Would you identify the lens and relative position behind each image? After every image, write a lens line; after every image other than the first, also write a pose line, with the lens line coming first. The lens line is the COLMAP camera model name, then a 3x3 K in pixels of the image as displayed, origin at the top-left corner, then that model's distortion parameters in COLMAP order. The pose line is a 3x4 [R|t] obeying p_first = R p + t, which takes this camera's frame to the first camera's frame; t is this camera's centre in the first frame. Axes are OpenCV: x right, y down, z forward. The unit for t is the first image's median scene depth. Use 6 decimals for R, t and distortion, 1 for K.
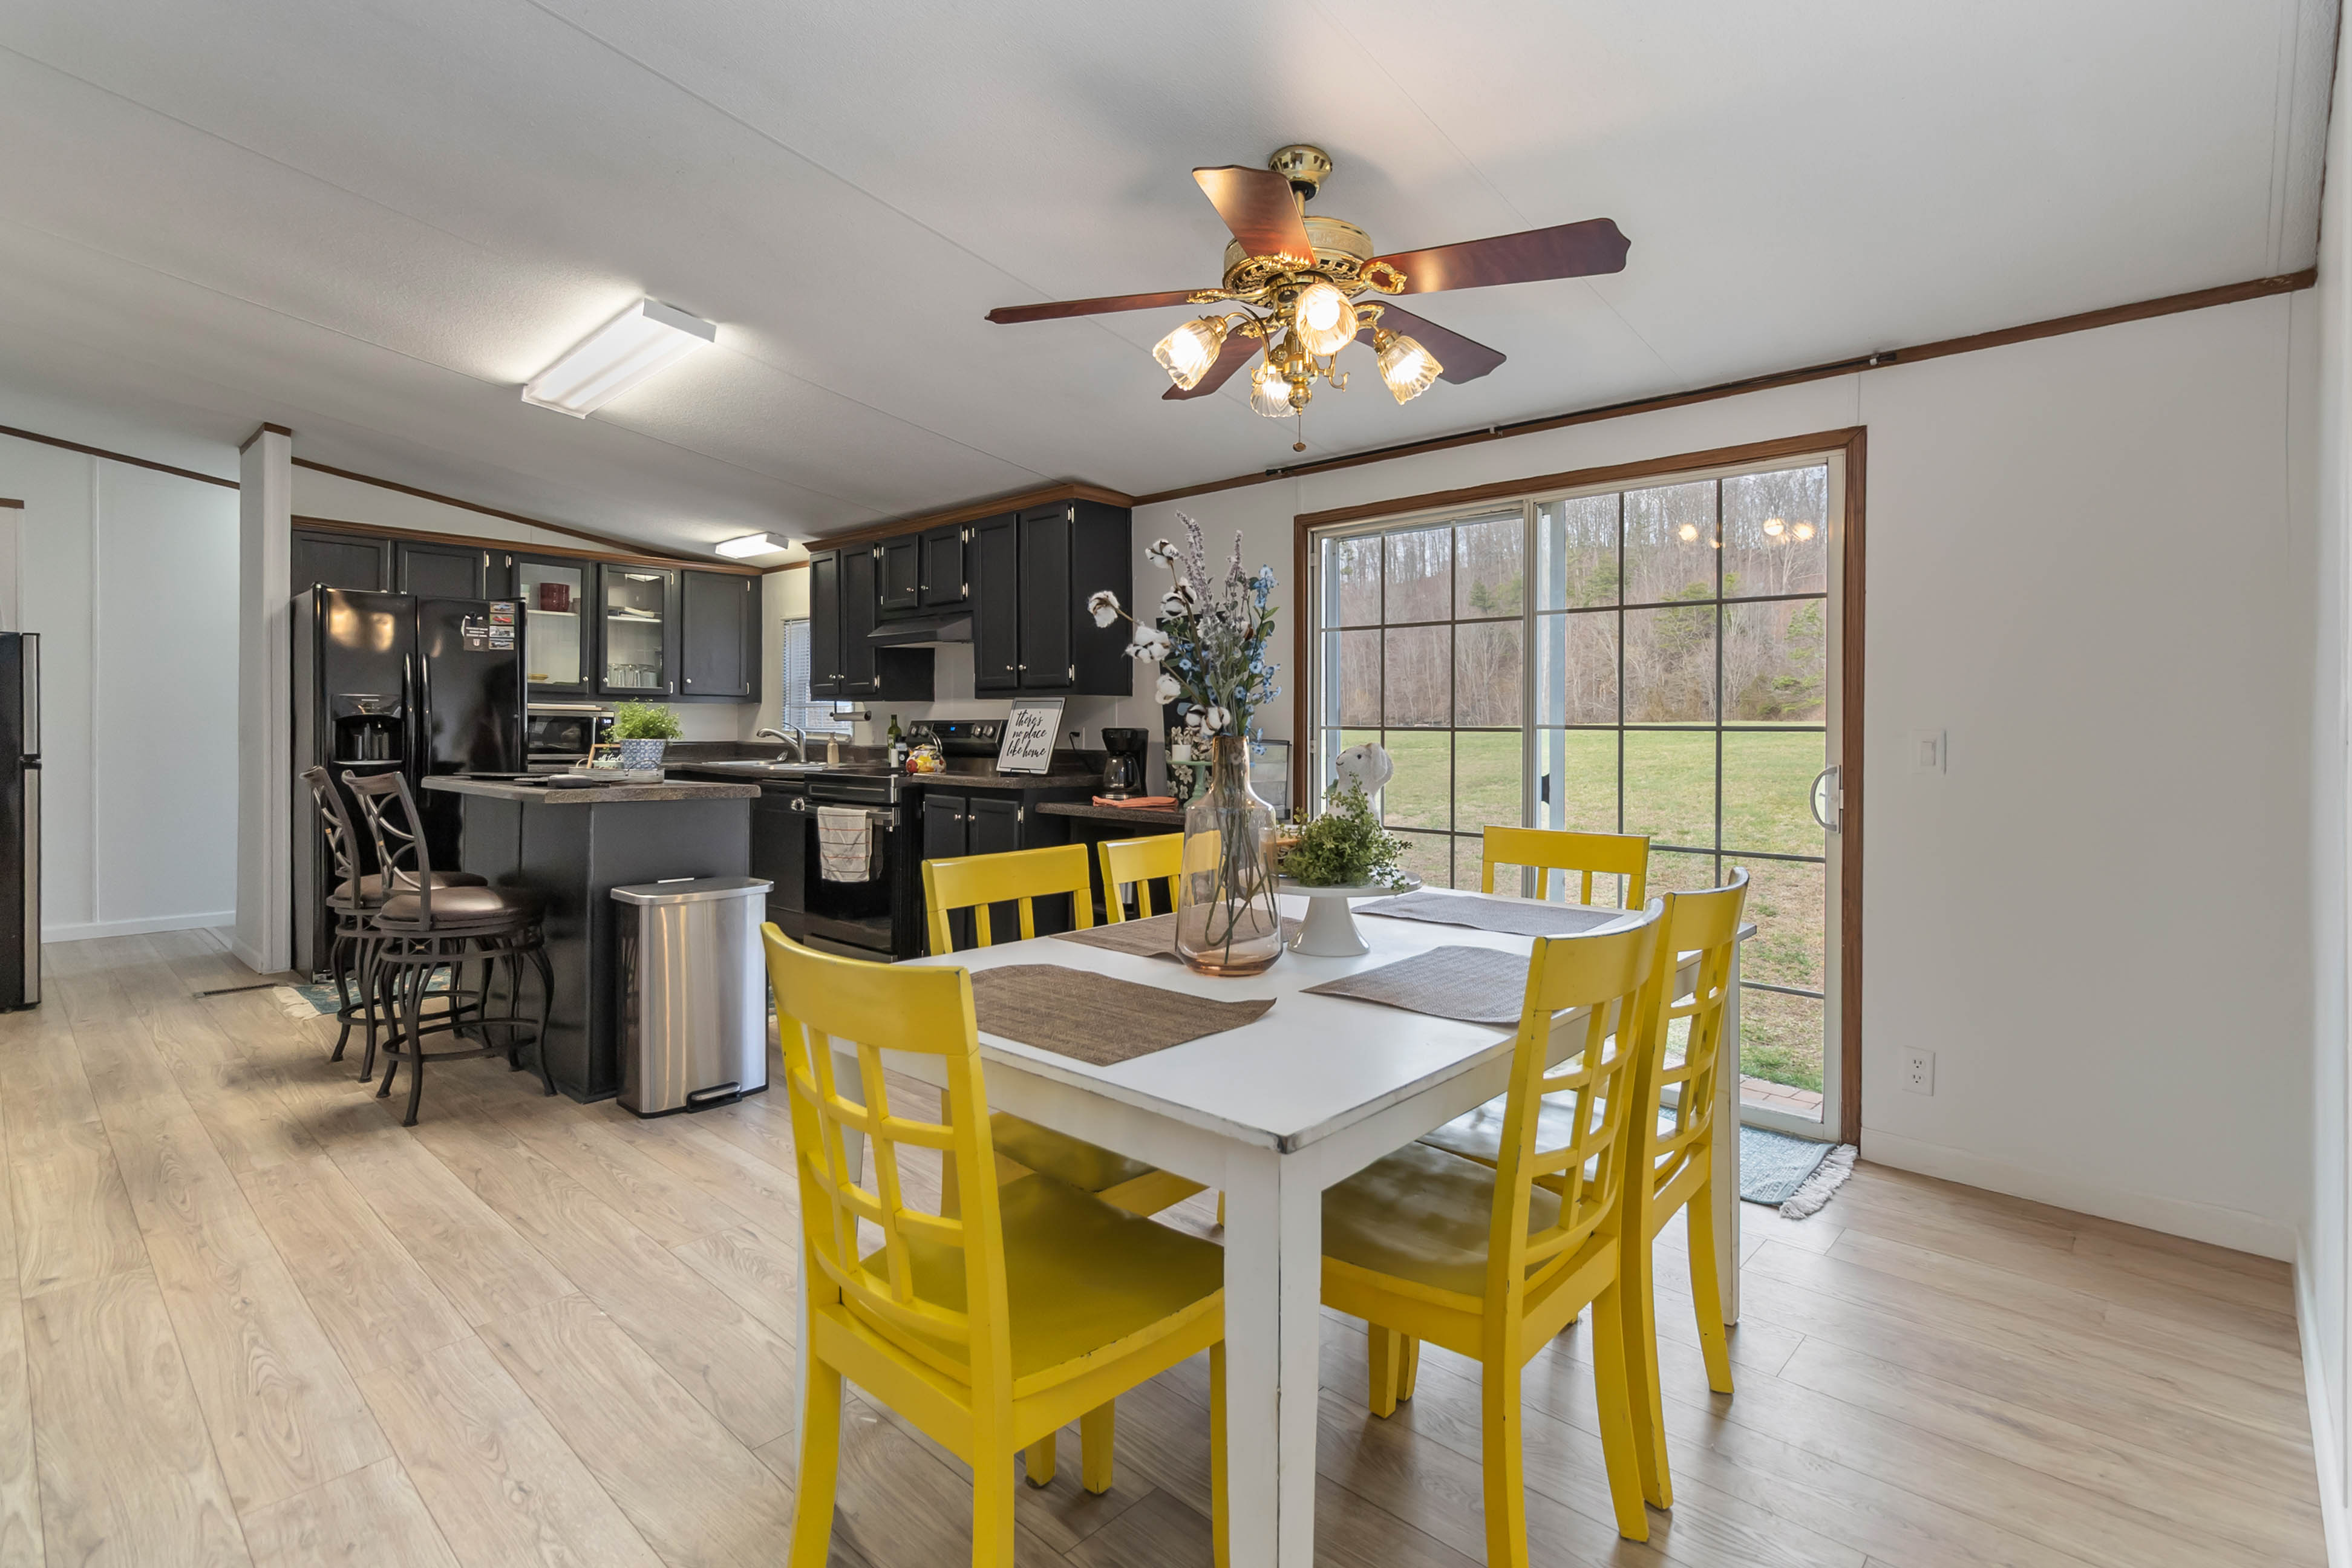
lens RADIAL K [[1128.2, 0, 1163.5], [0, 1128.2, 726.3], [0, 0, 1]] dist [0.005709, 0.000787]
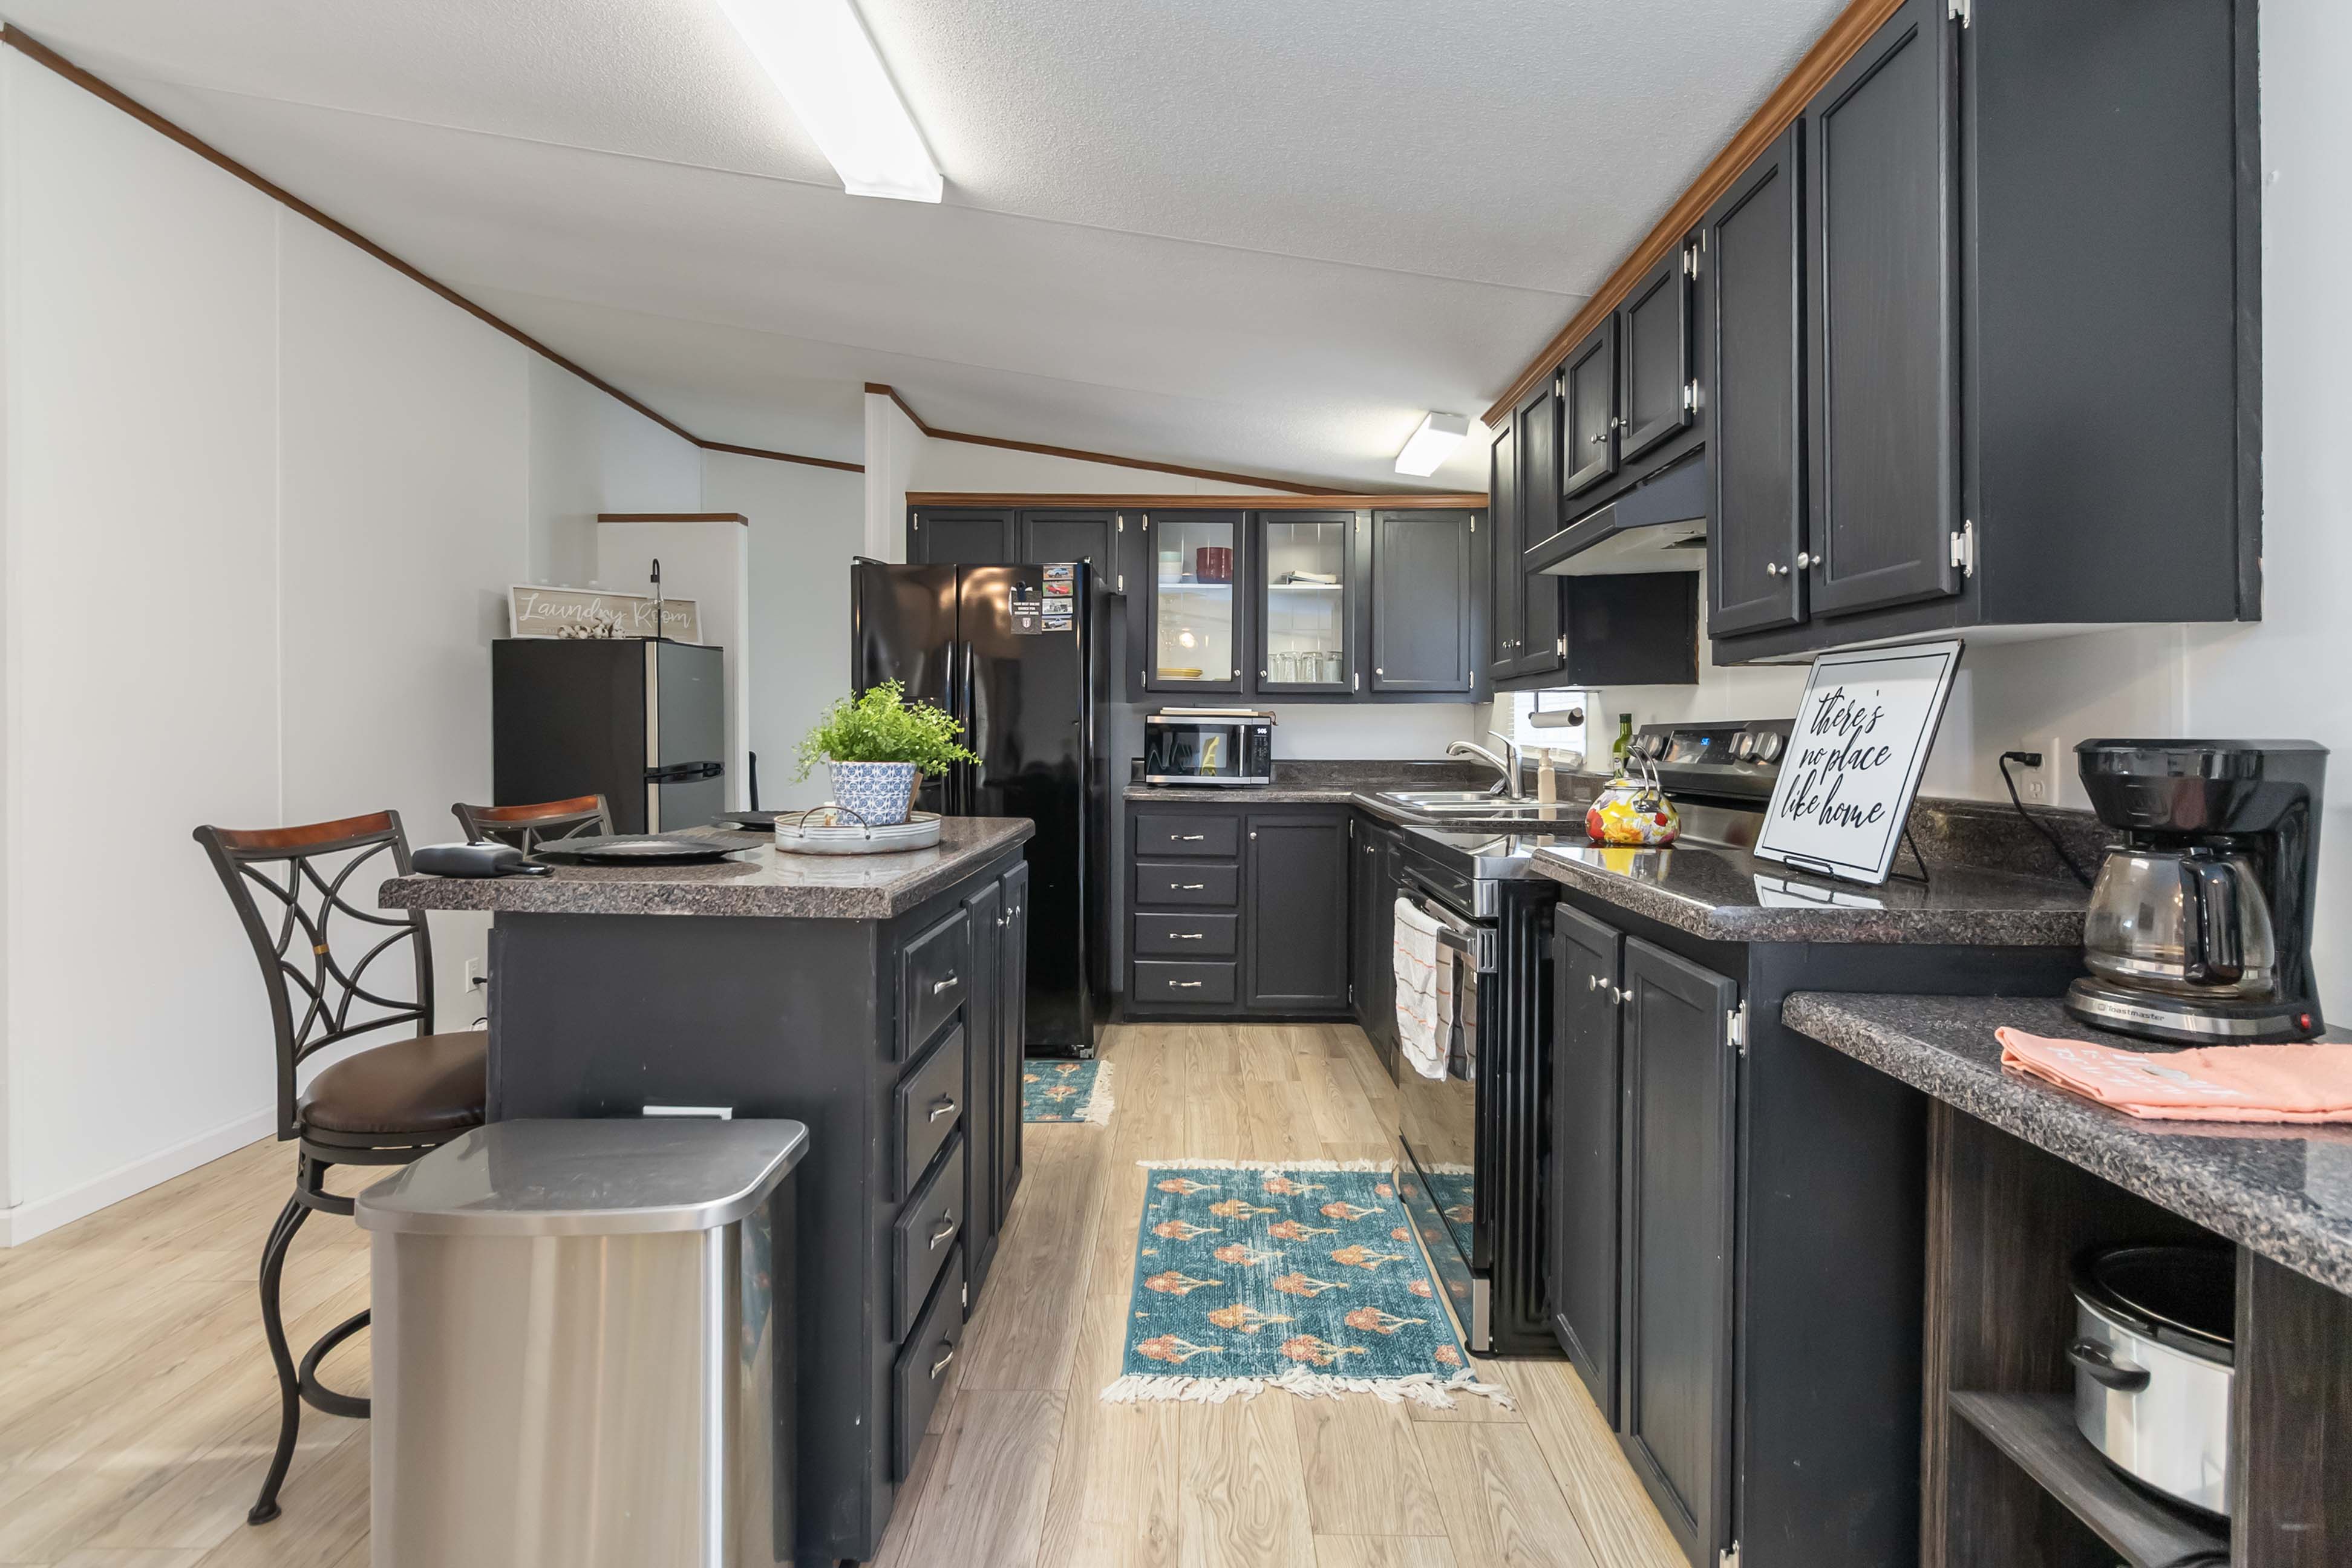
lens RADIAL K [[1128.5, 0, 1171.4], [0, 1128.5, 742.8], [0, 0, 1]] dist [-0.026887, -0.000301]
pose [[0.676884, 0.001988, -0.736087, -0.008691], [-0.000466, 0.999997, 0.002272, 0.001980], [0.736089, -0.001195, 0.676884, 0.673209]]
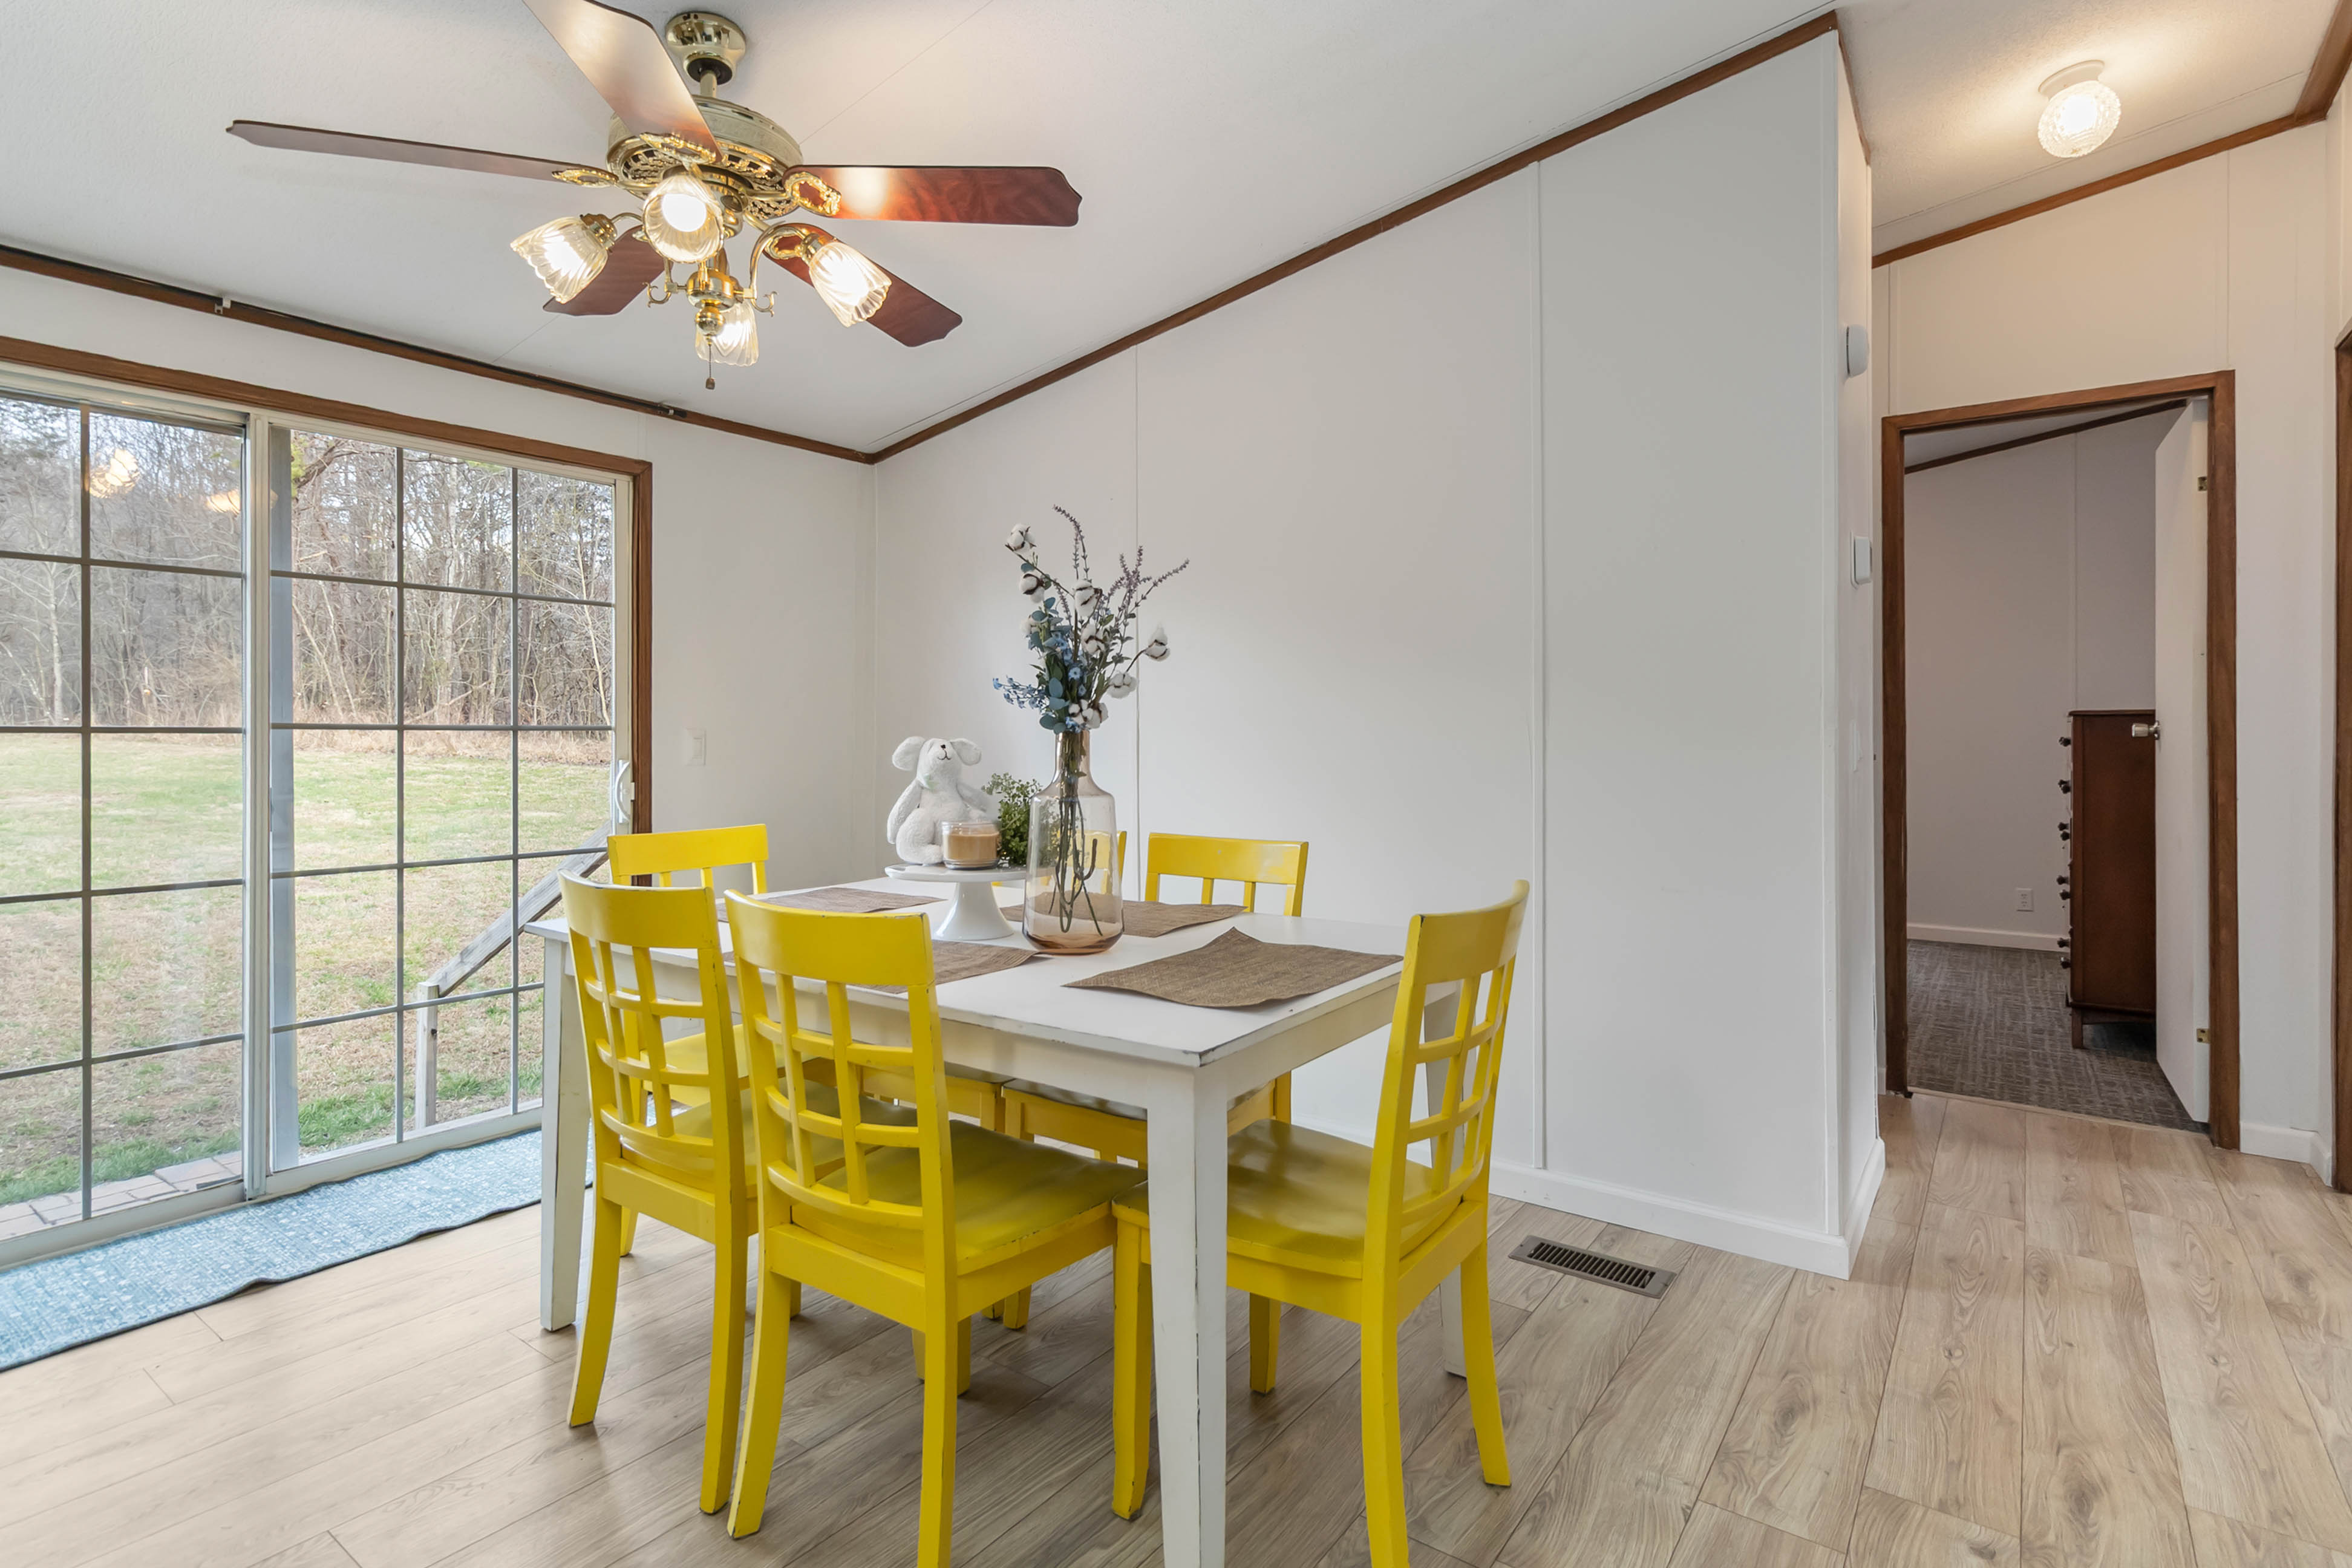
lens RADIAL K [[1158.8, 0, 1180.8], [0, 1158.8, 736.2], [0, 0, 1]] dist [0.001879, 0.000049]
pose [[-0.125747, -0.006643, 0.992040, -0.402832], [0.003448, 0.999969, 0.007133, 0.003156], [-0.992056, 0.004318, -0.125720, 0.402728]]
